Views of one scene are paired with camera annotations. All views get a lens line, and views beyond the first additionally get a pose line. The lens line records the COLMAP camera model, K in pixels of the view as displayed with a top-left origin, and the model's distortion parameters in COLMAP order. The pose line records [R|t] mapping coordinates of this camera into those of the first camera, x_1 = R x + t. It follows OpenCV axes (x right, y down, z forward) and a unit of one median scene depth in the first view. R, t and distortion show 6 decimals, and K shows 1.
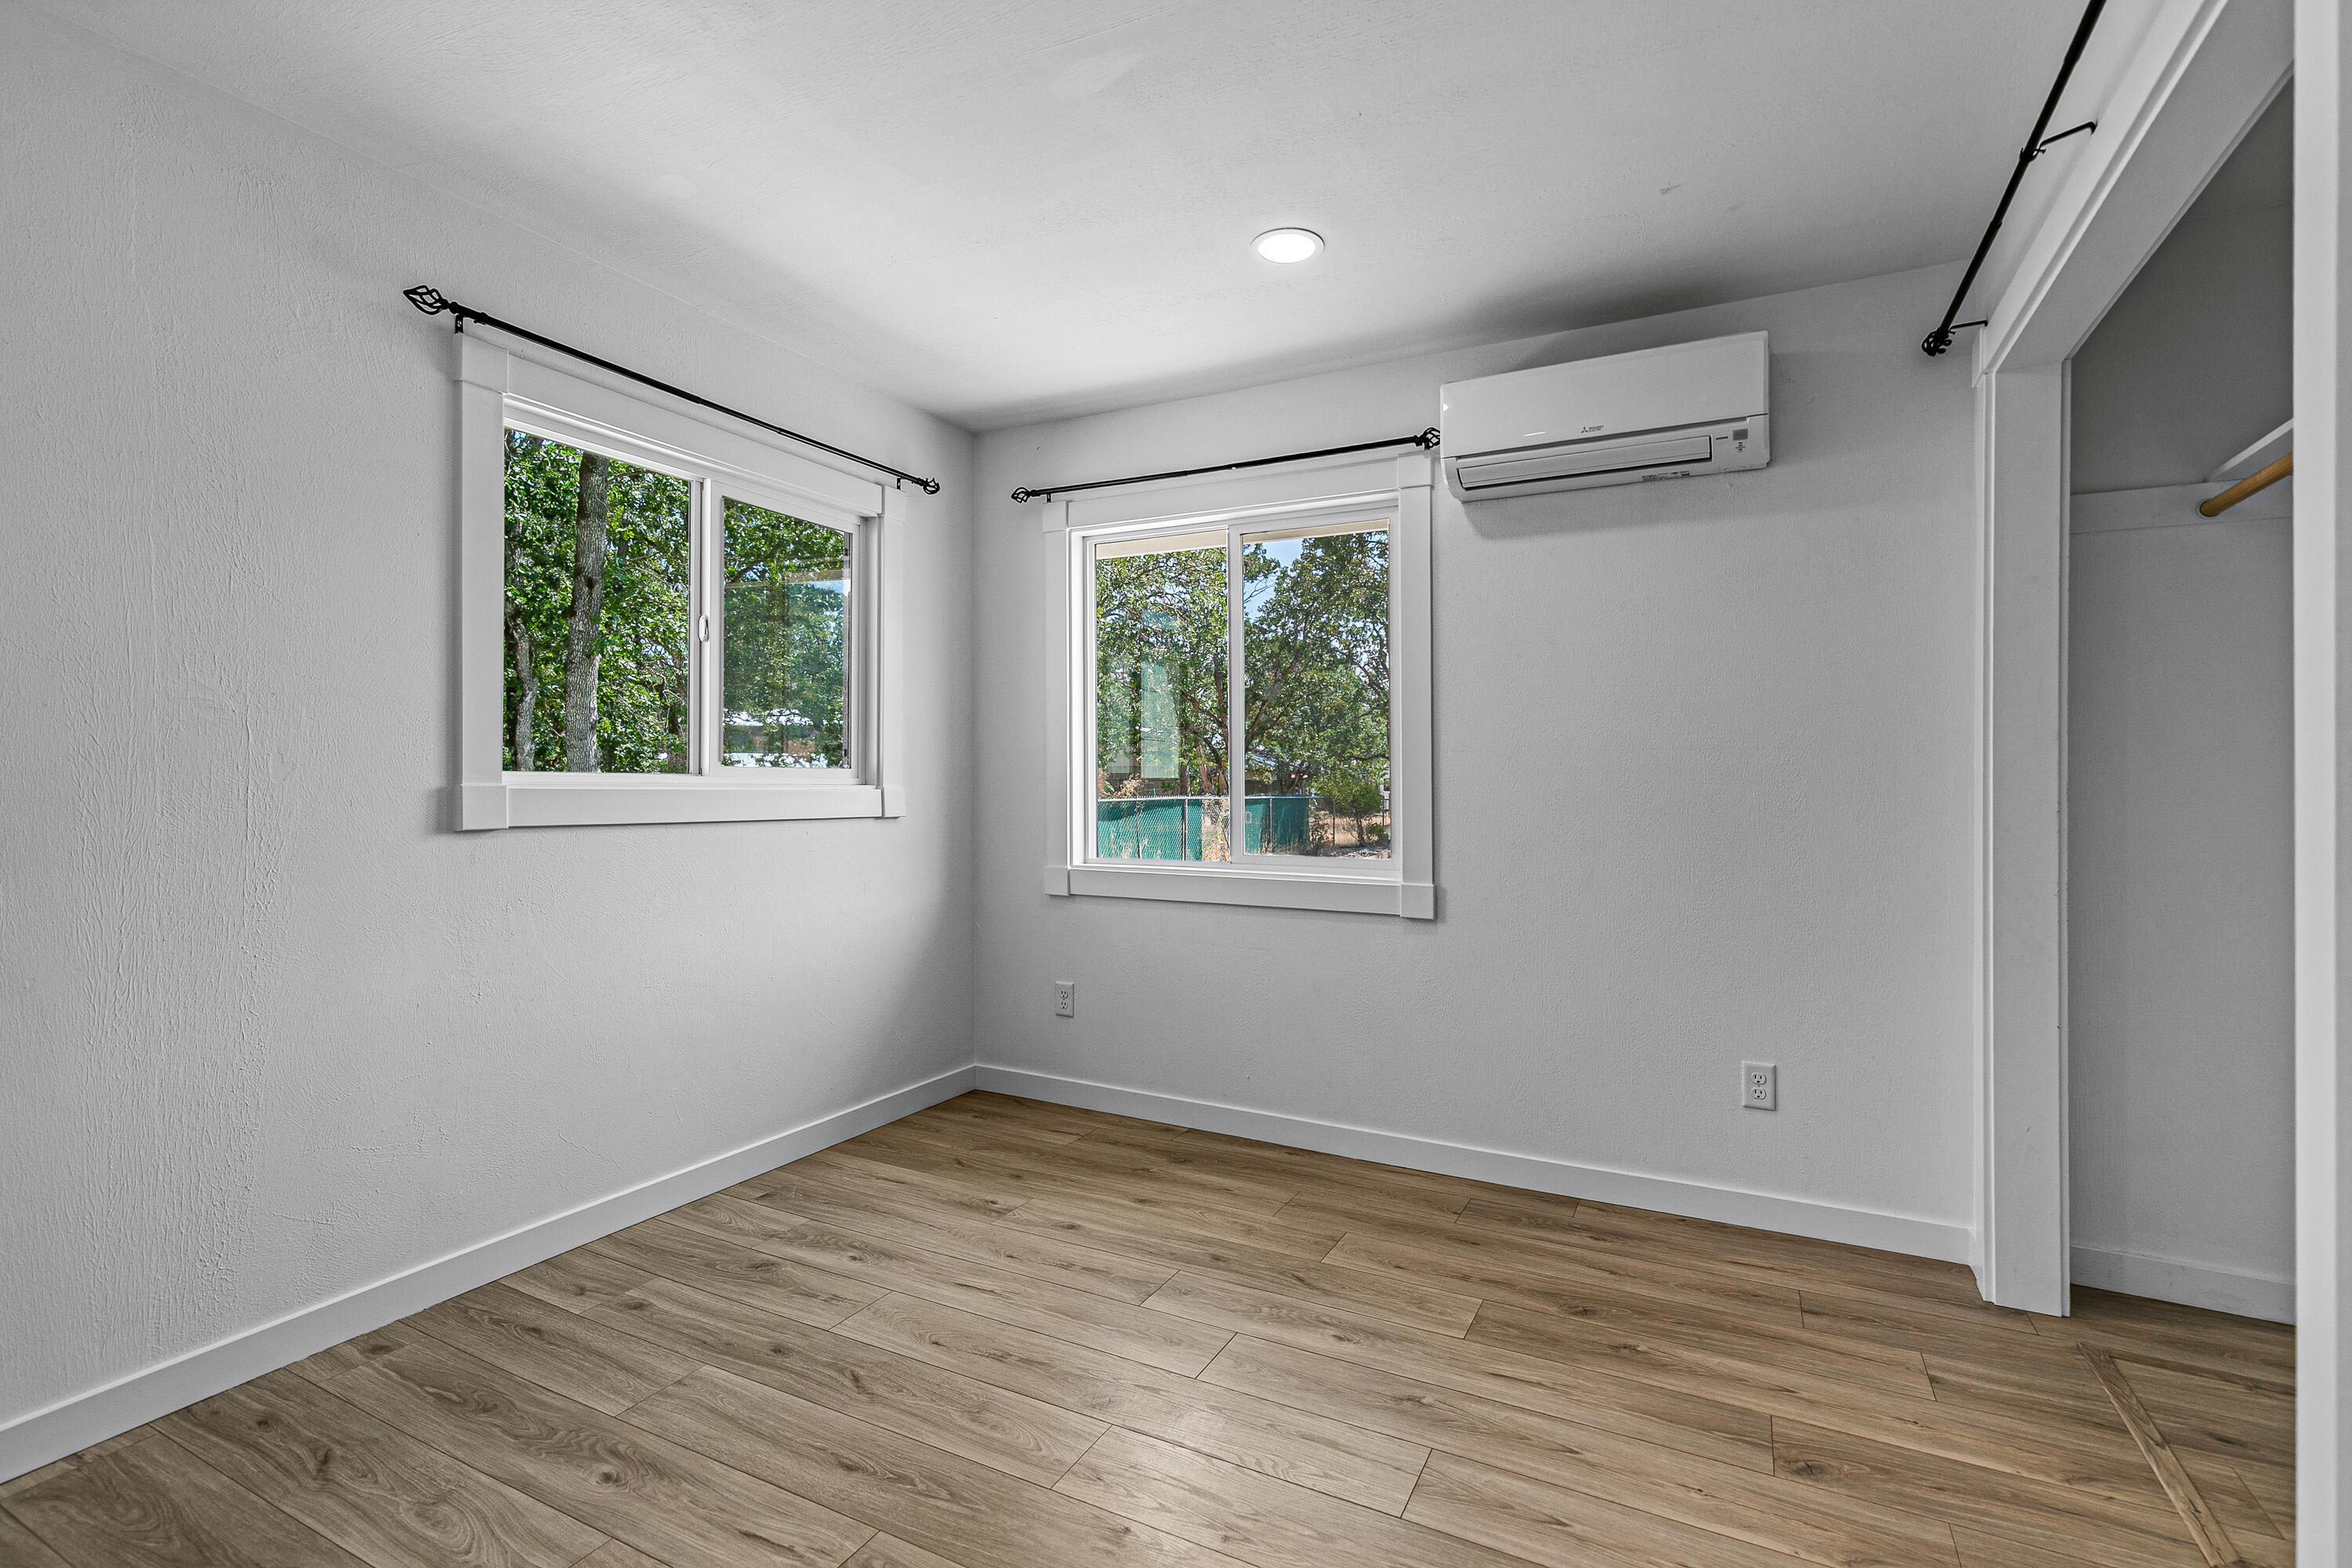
lens RADIAL K [[1084.4, 0, 1179.7], [0, 1084.4, 771.6], [0, 0, 1]] dist [0.012908, -0.001176]
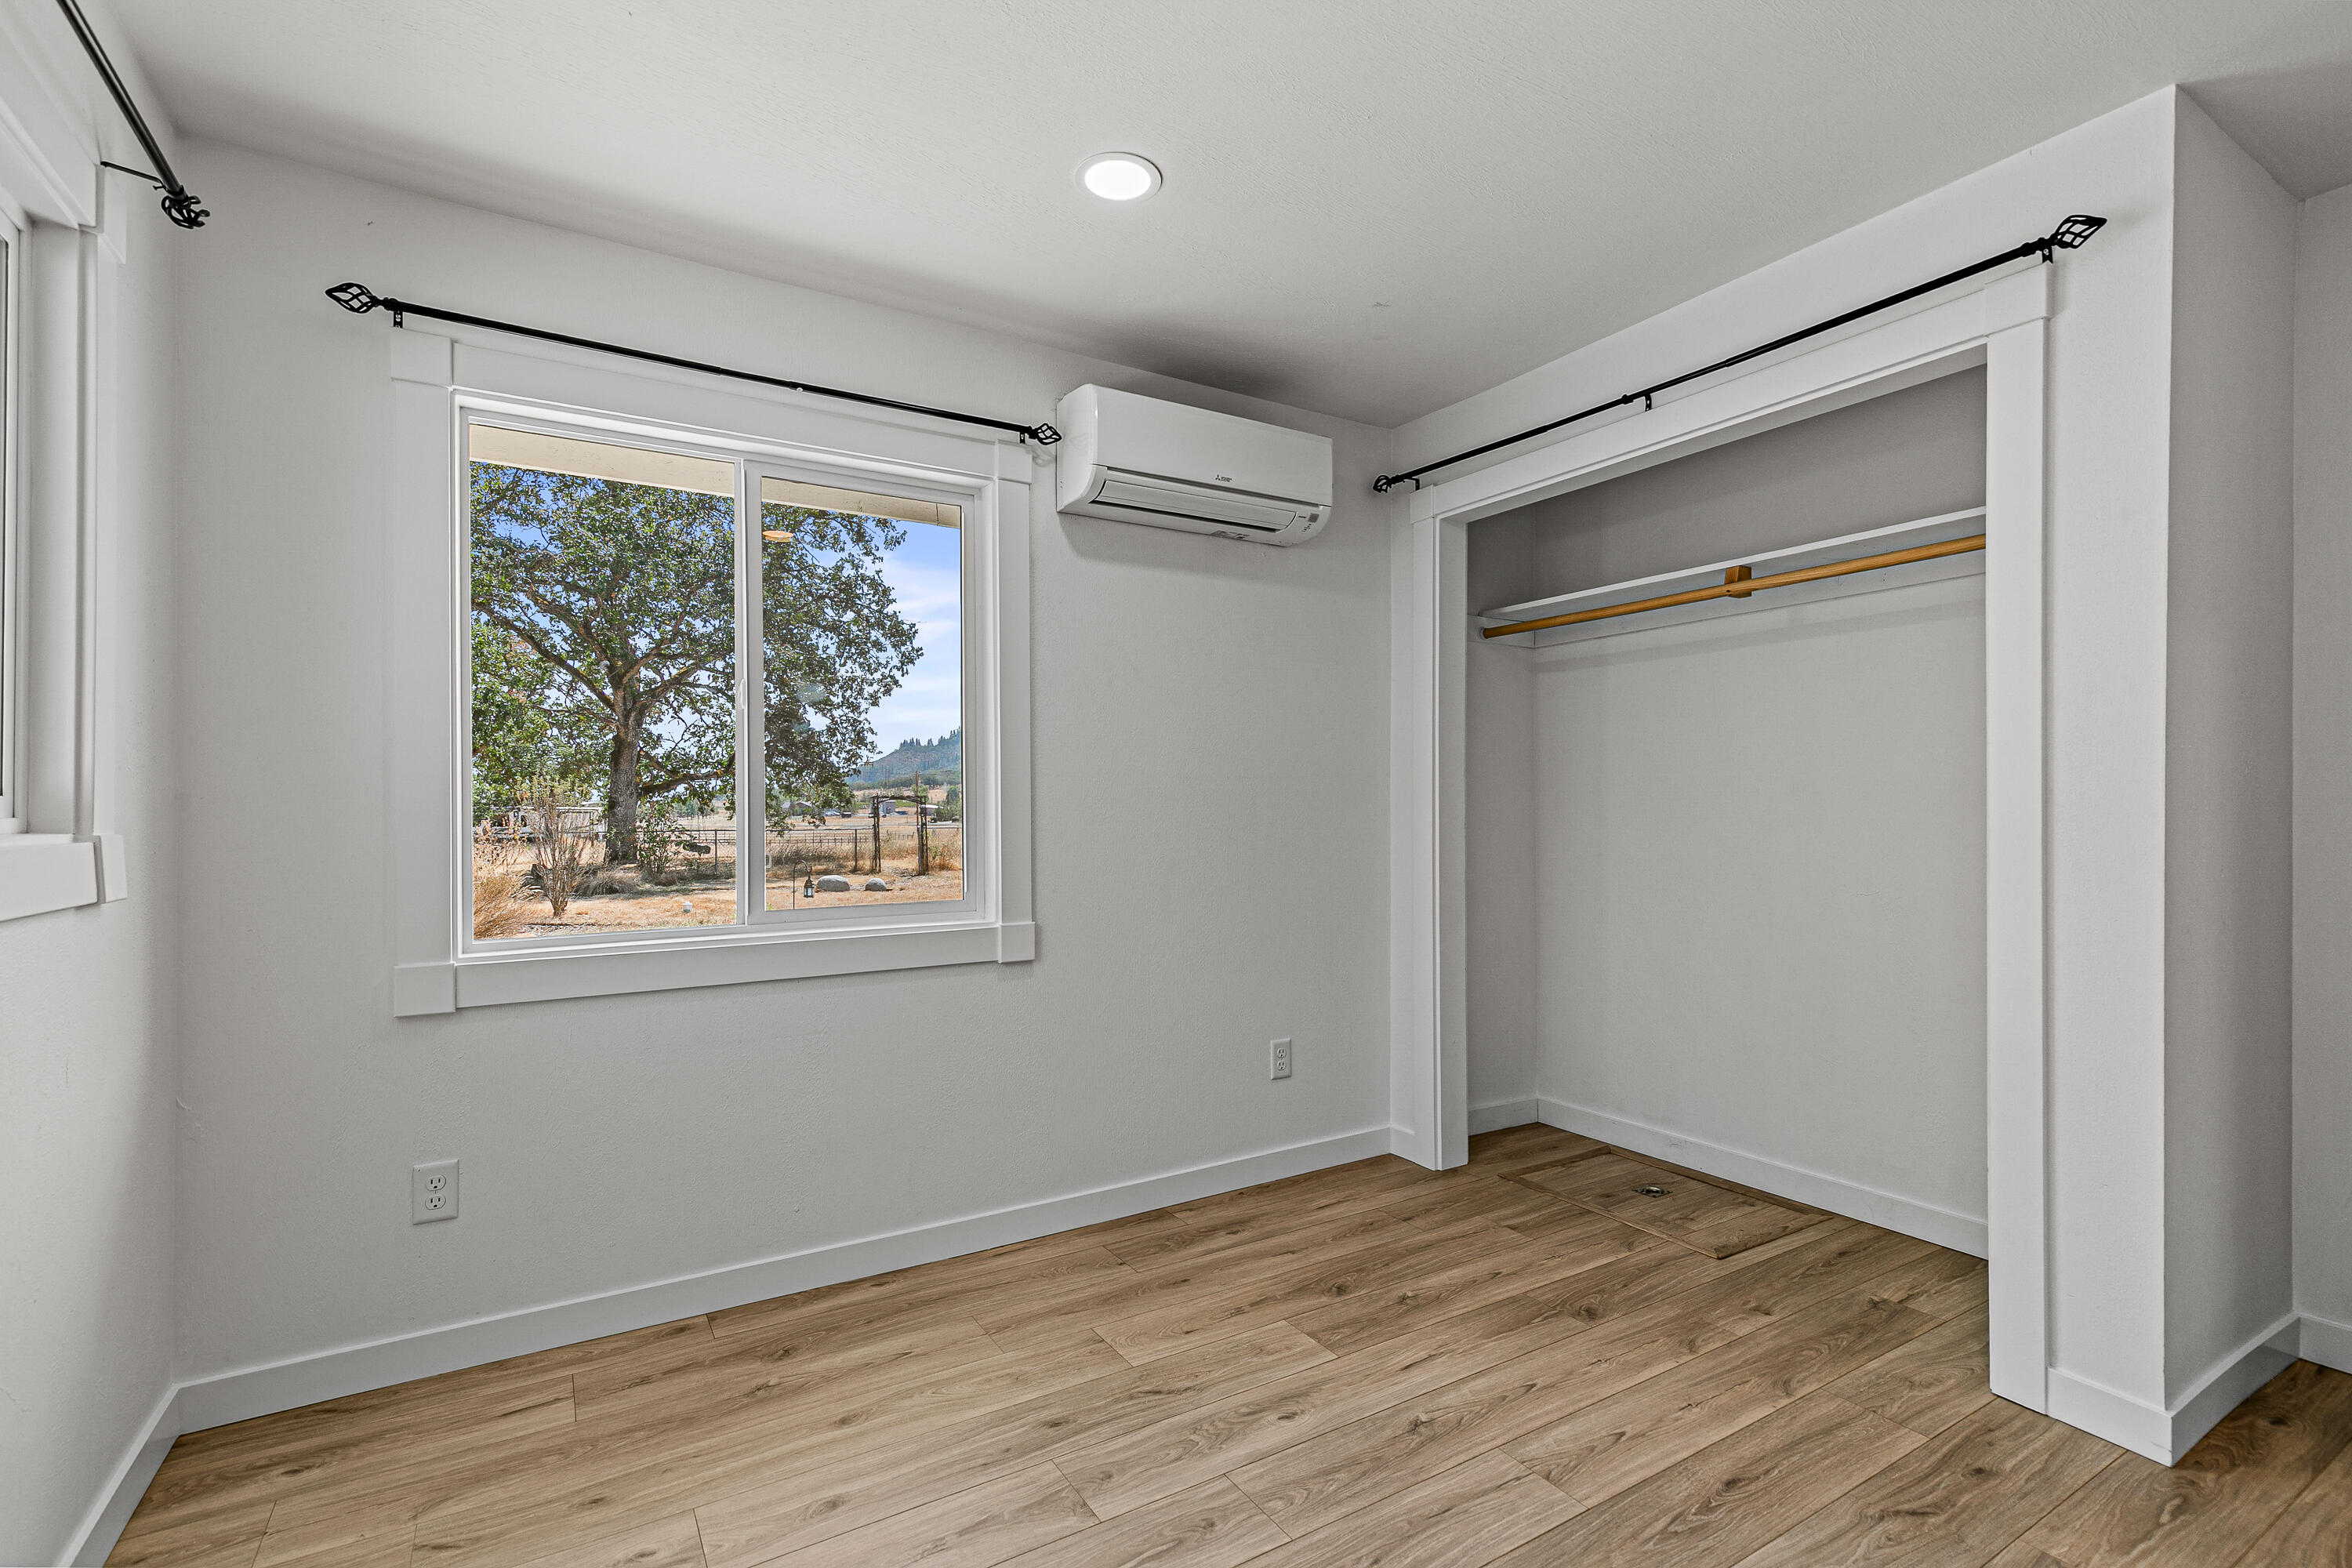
lens RADIAL K [[1084.4, 0, 1181.9], [0, 1084.4, 799.9], [0, 0, 1]] dist [0.012908, -0.001176]
pose [[0.504351, -0.009989, 0.863441, -0.553820], [-0.004321, 0.999891, 0.014091, -0.015760], [-0.863488, -0.010838, 0.504253, 0.488782]]
